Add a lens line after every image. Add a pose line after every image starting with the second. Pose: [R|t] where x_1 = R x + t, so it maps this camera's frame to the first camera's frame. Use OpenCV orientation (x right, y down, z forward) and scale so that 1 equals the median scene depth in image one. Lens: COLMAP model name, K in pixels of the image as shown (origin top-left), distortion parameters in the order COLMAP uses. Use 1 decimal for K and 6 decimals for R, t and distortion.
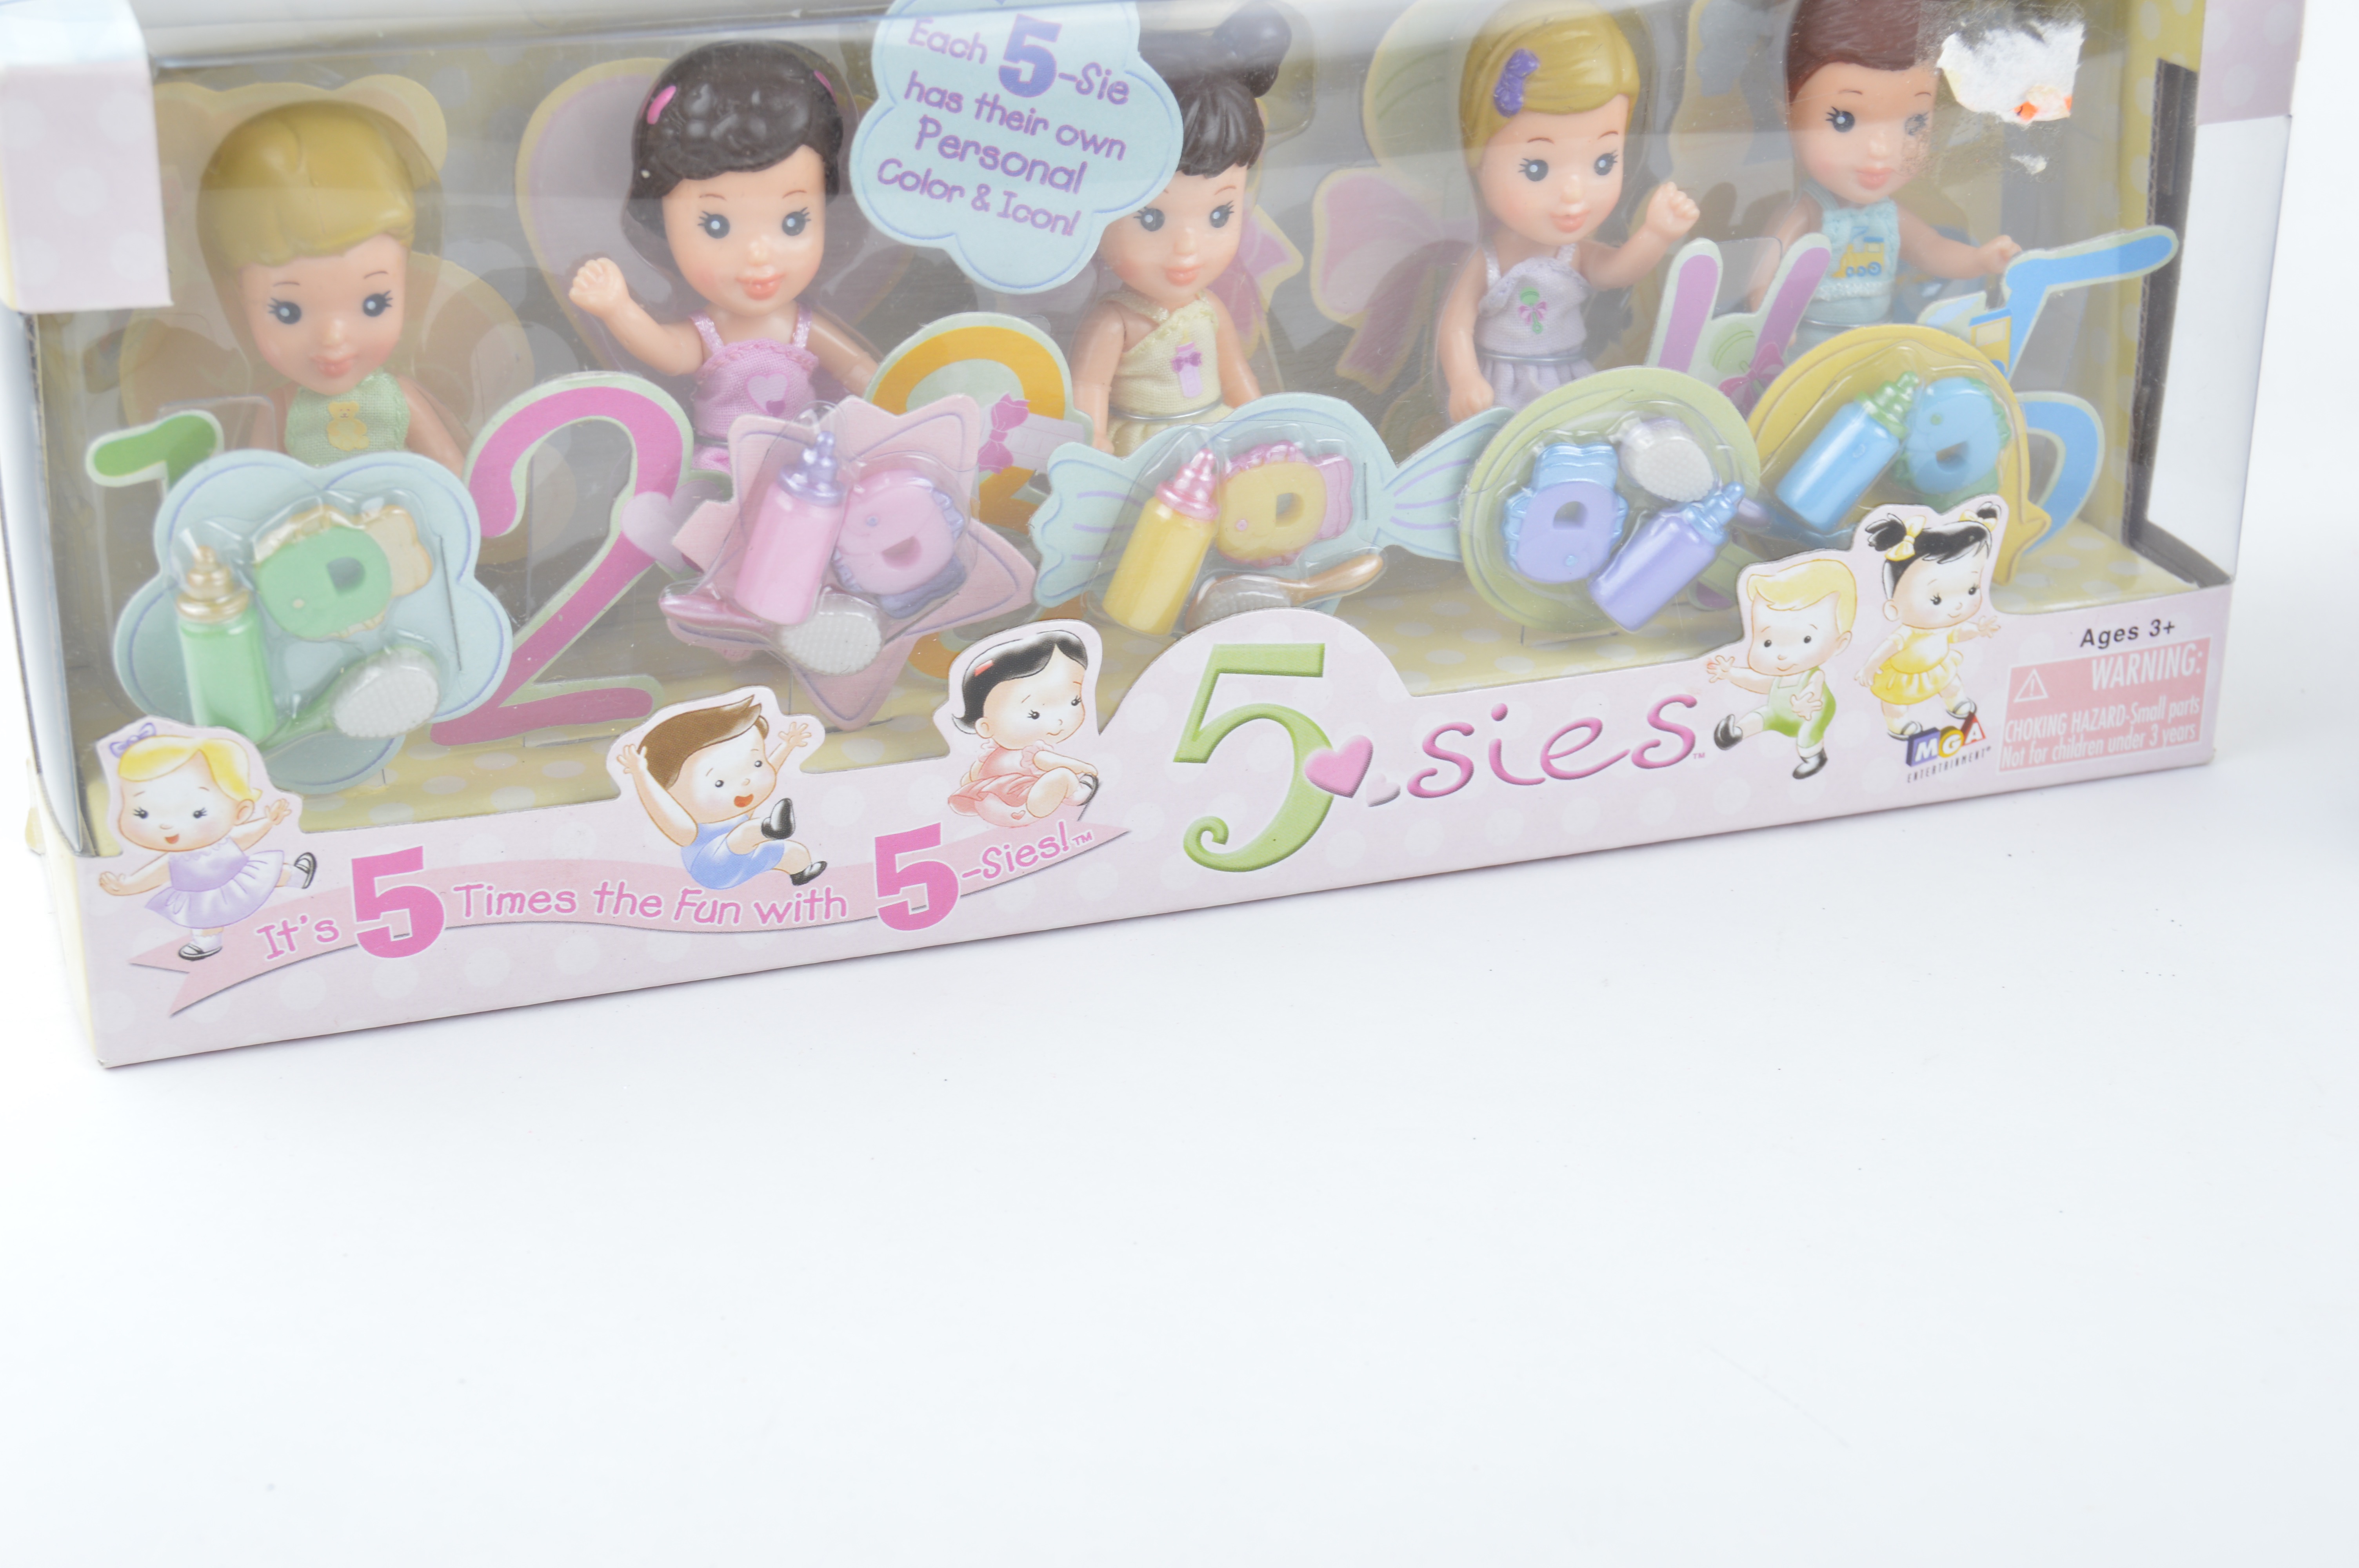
lens RADIAL K [[4083.3, 0, 1179.5], [0, 4083.3, 784.0], [0, 0, 1]] dist [-0.044561, 0.062767]
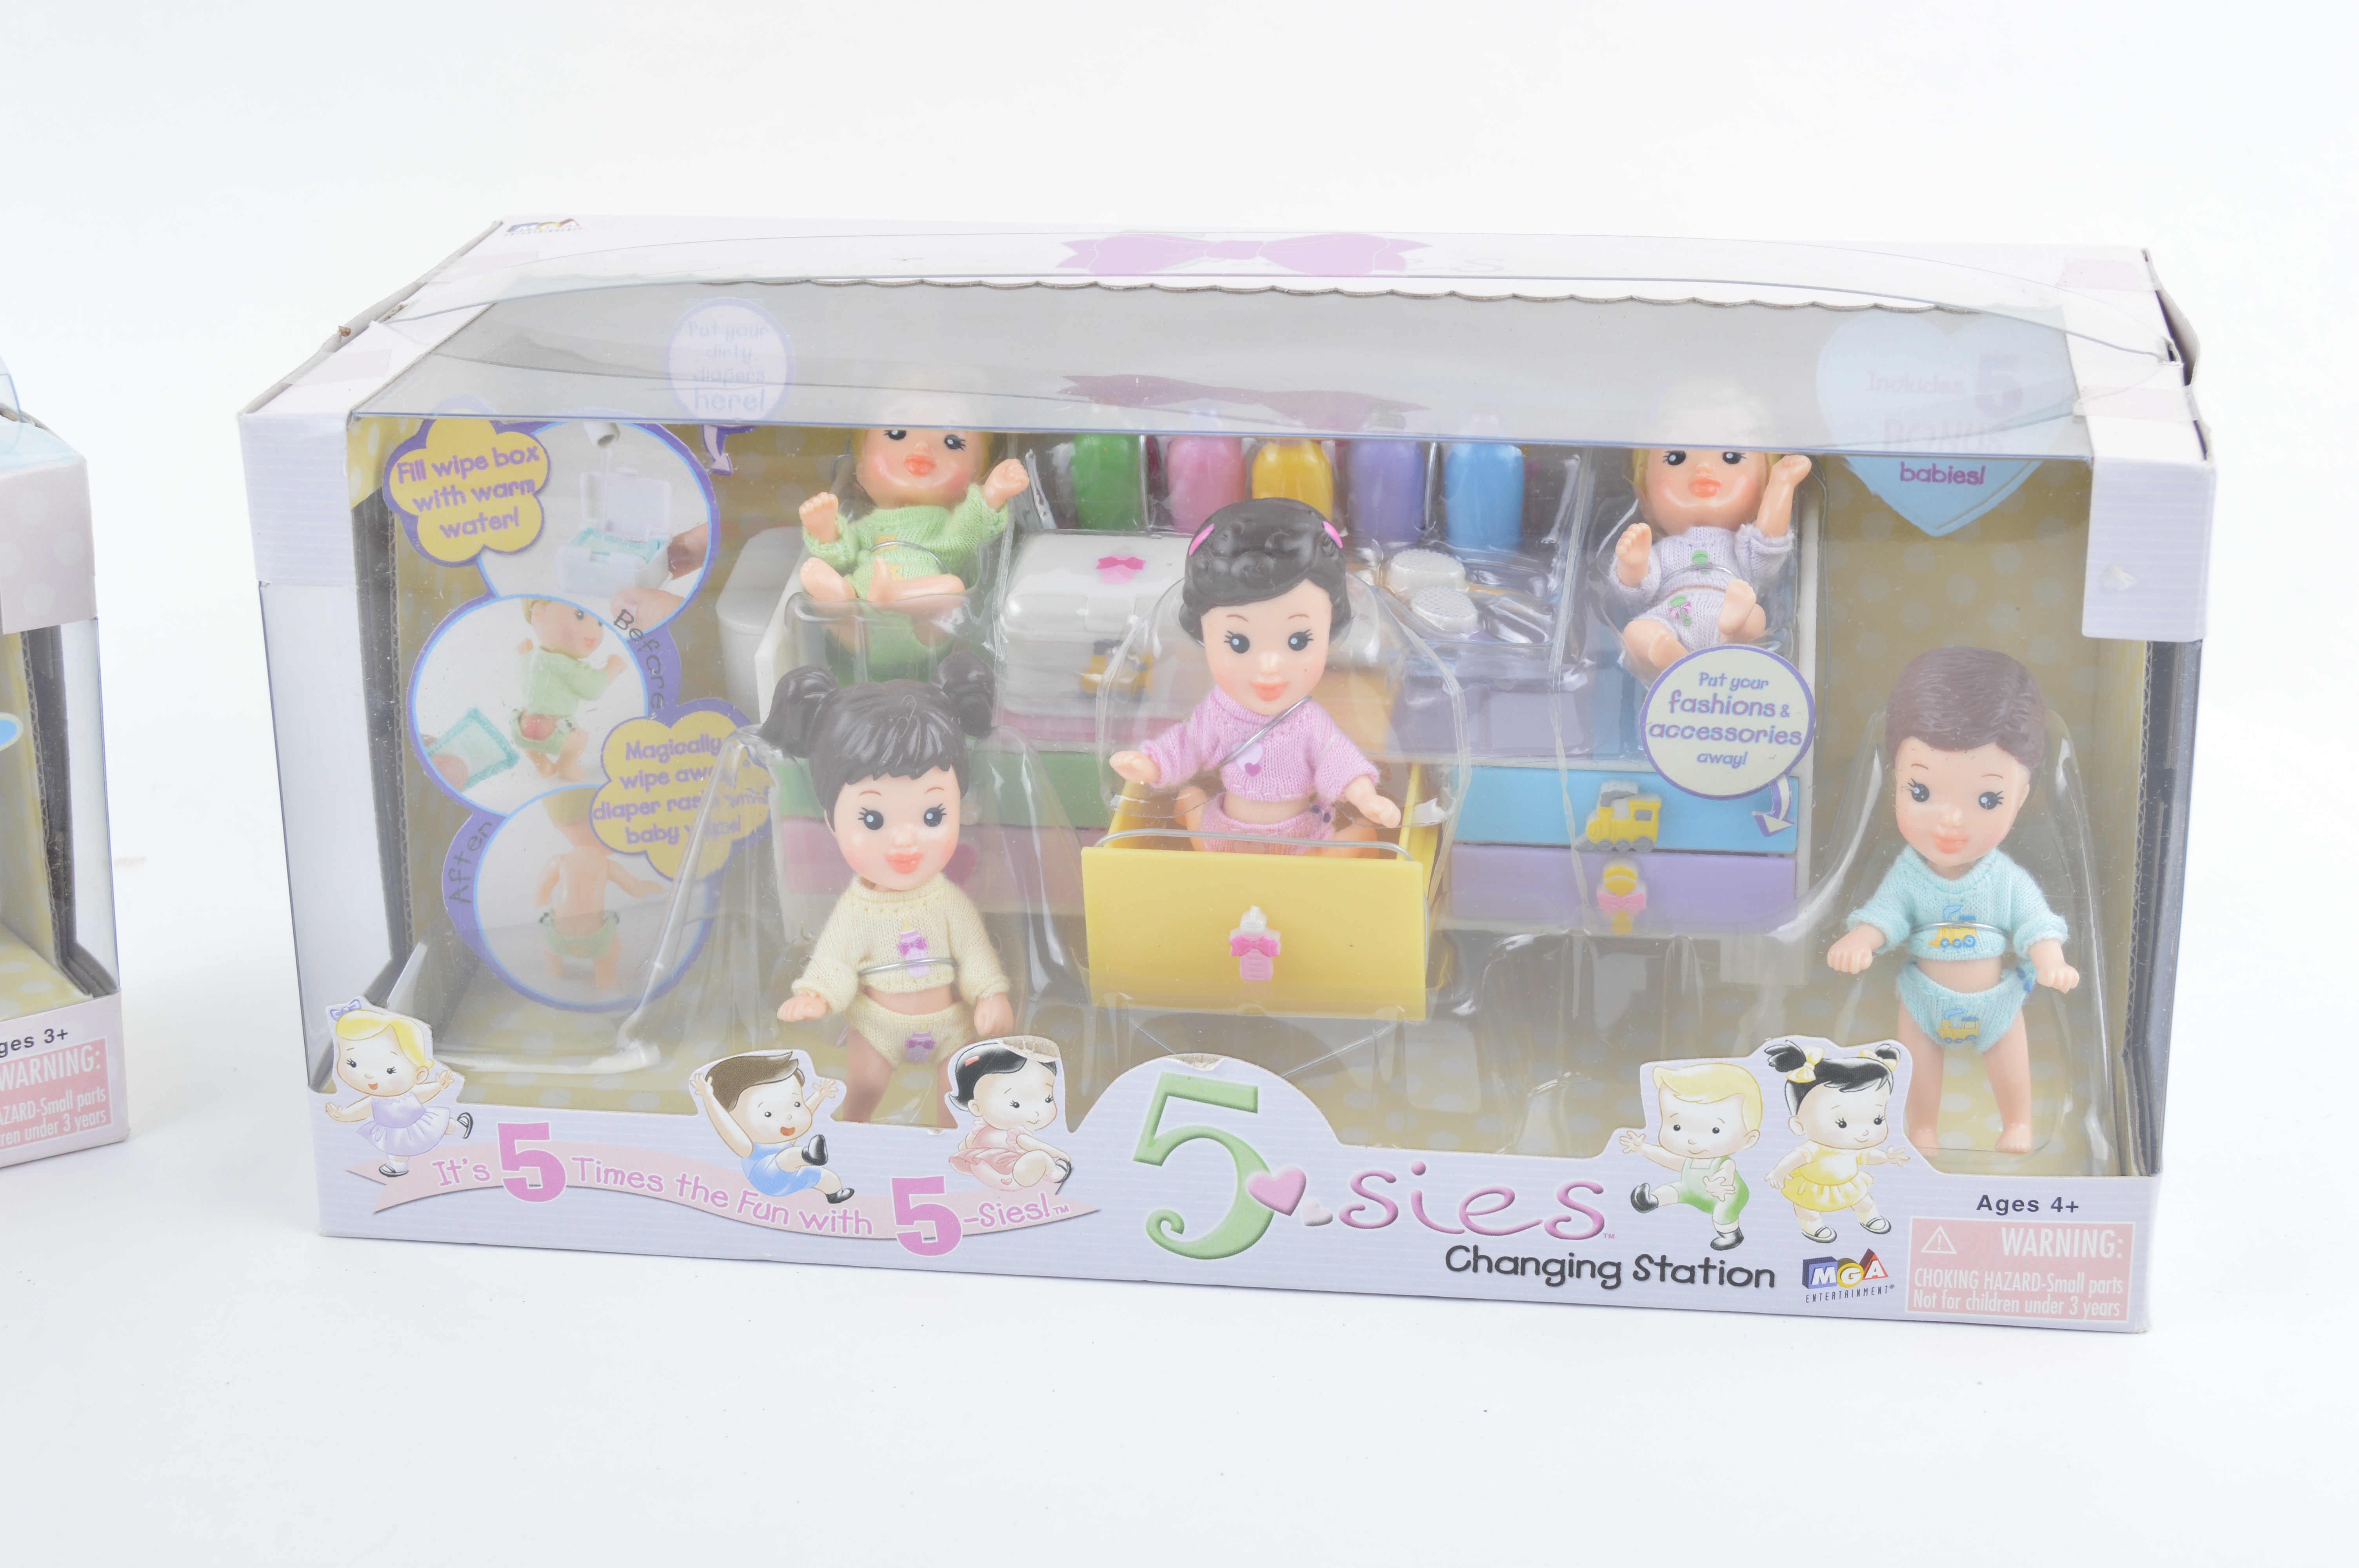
lens RADIAL K [[4083.3, 0, 1179.5], [0, 4083.3, 784.0], [0, 0, 1]] dist [-0.044561, 0.062767]
pose [[0.963995, -0.070193, 0.256487, 0.284217], [0.088921, 0.994098, -0.062148, -0.008369], [-0.250611, 0.082717, 0.964547, -0.287405]]
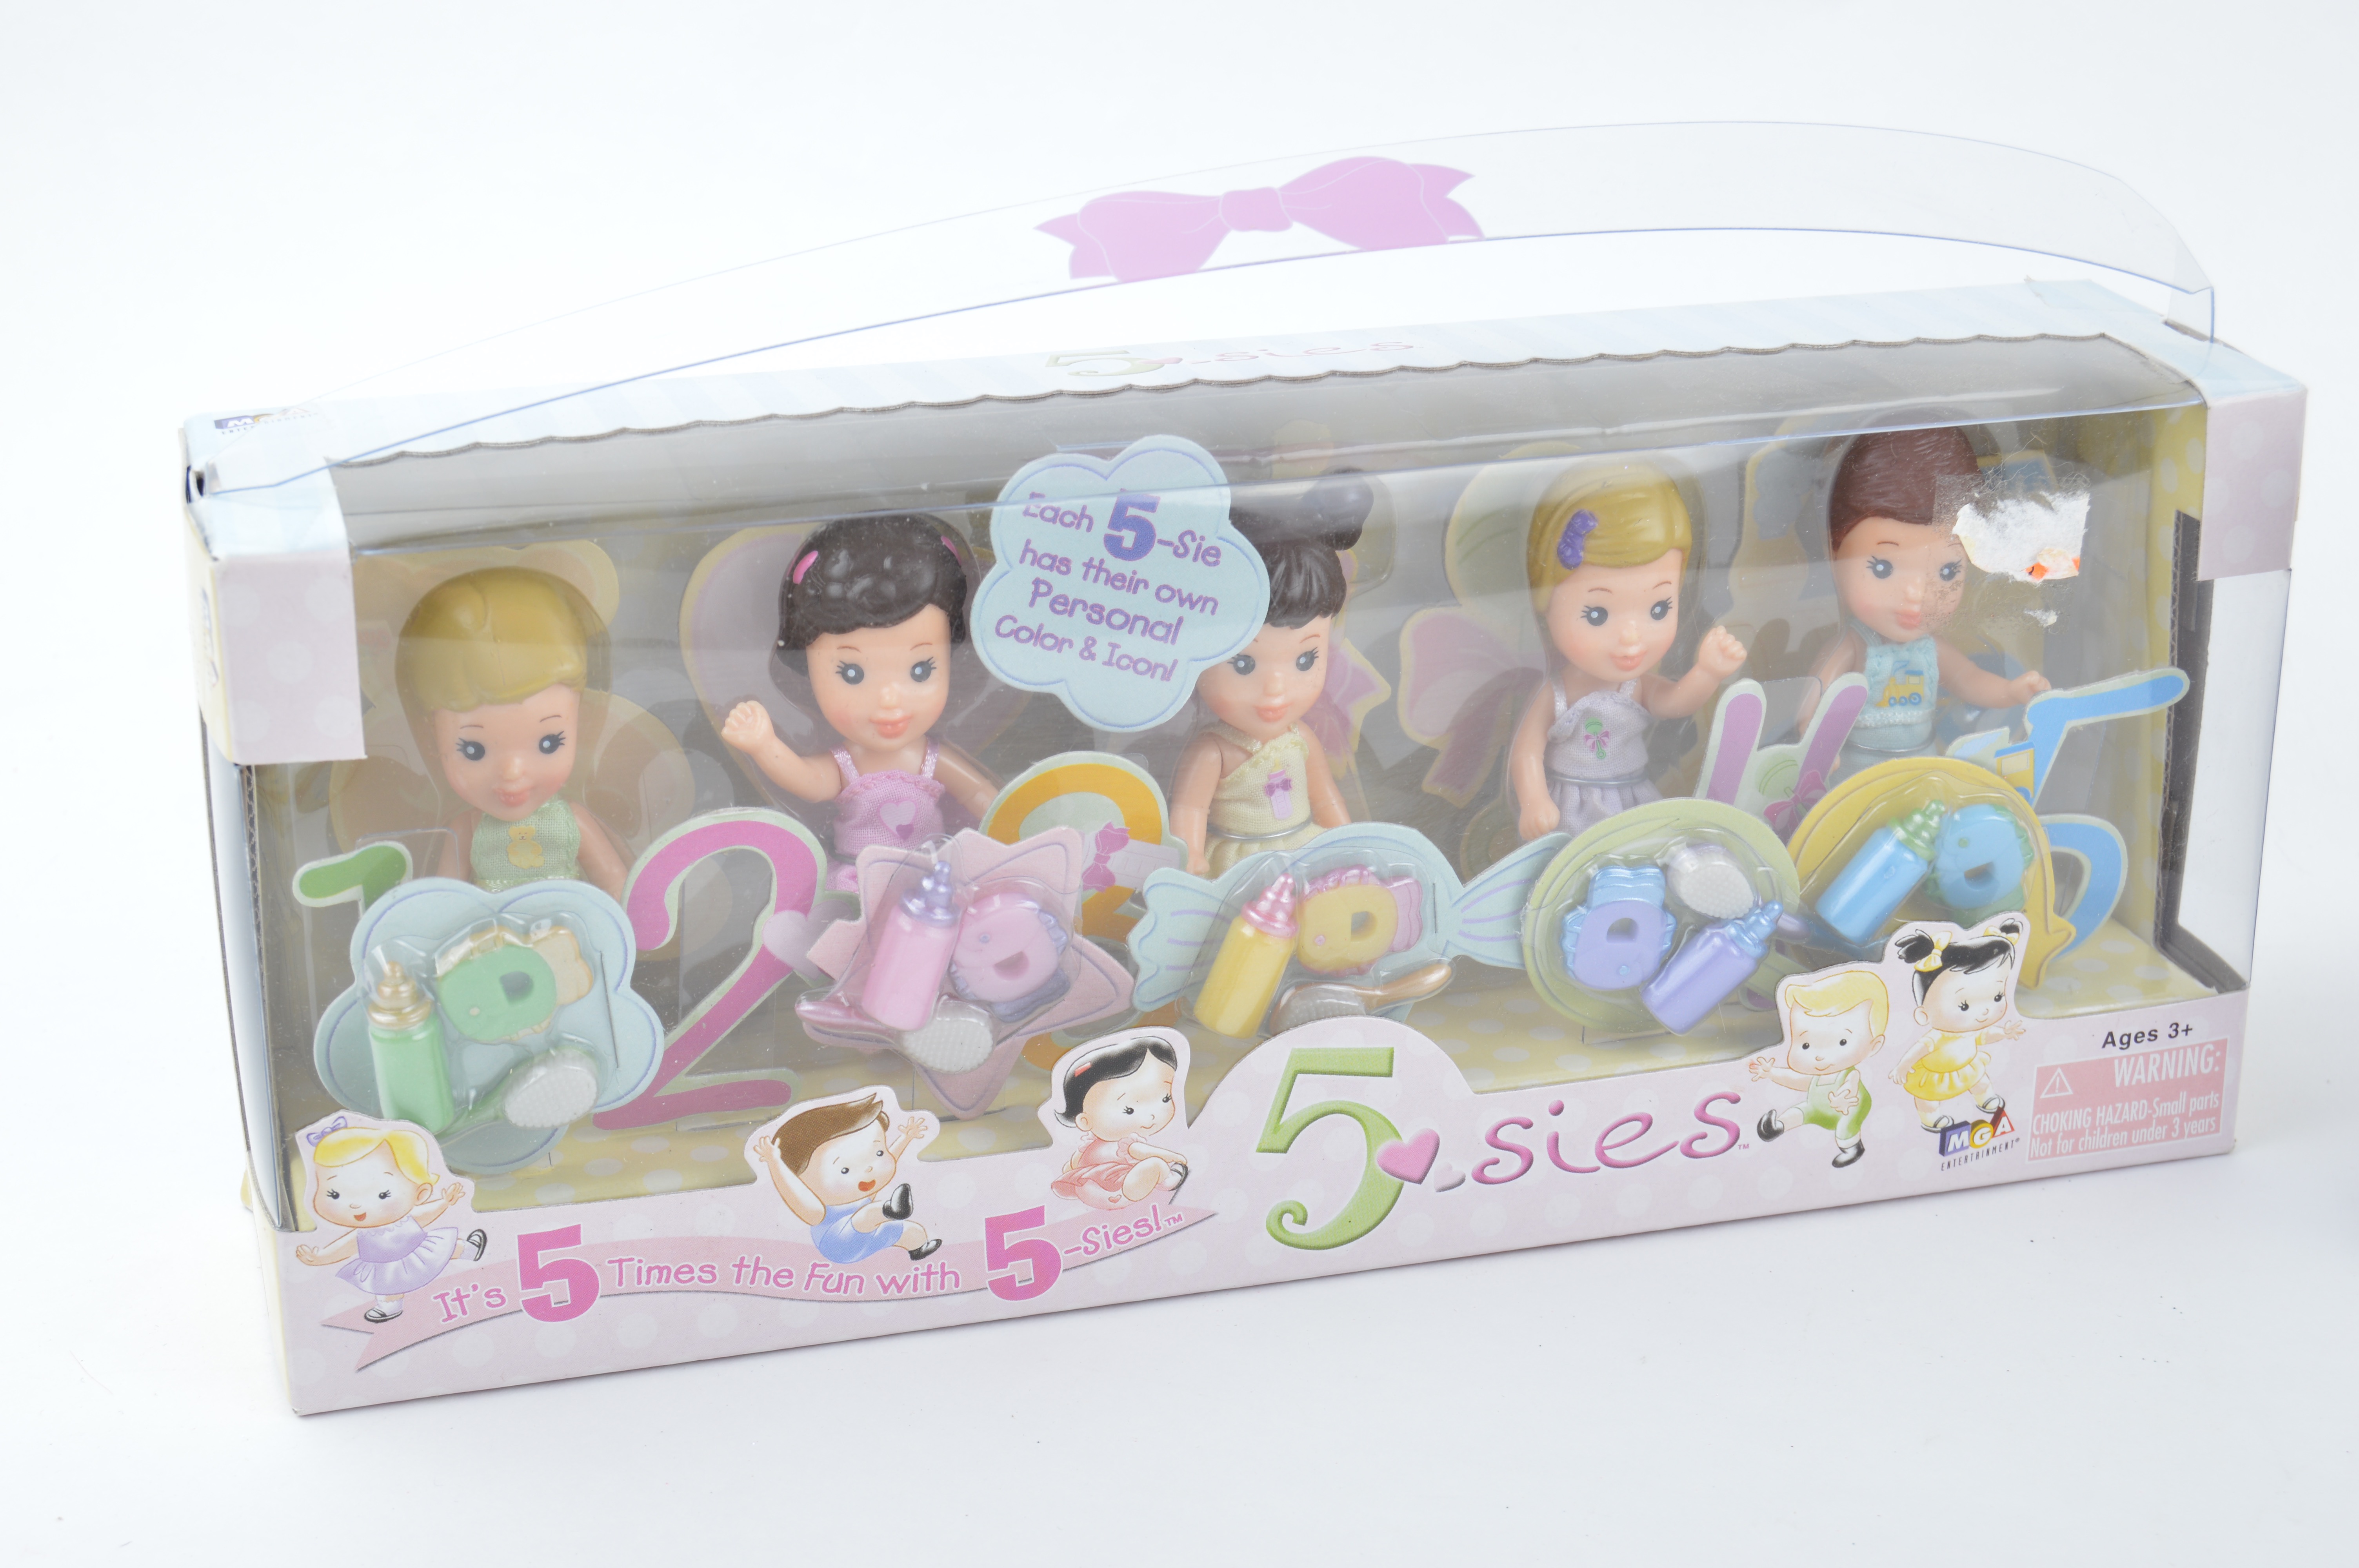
lens RADIAL K [[4083.3, 0, 1179.5], [0, 4083.3, 784.0], [0, 0, 1]] dist [-0.044561, 0.062767]
pose [[0.997749, 0.010584, -0.066224, 0.050584], [-0.014295, 0.998339, -0.055805, -0.043483], [0.065523, 0.056626, 0.996243, -0.114677]]
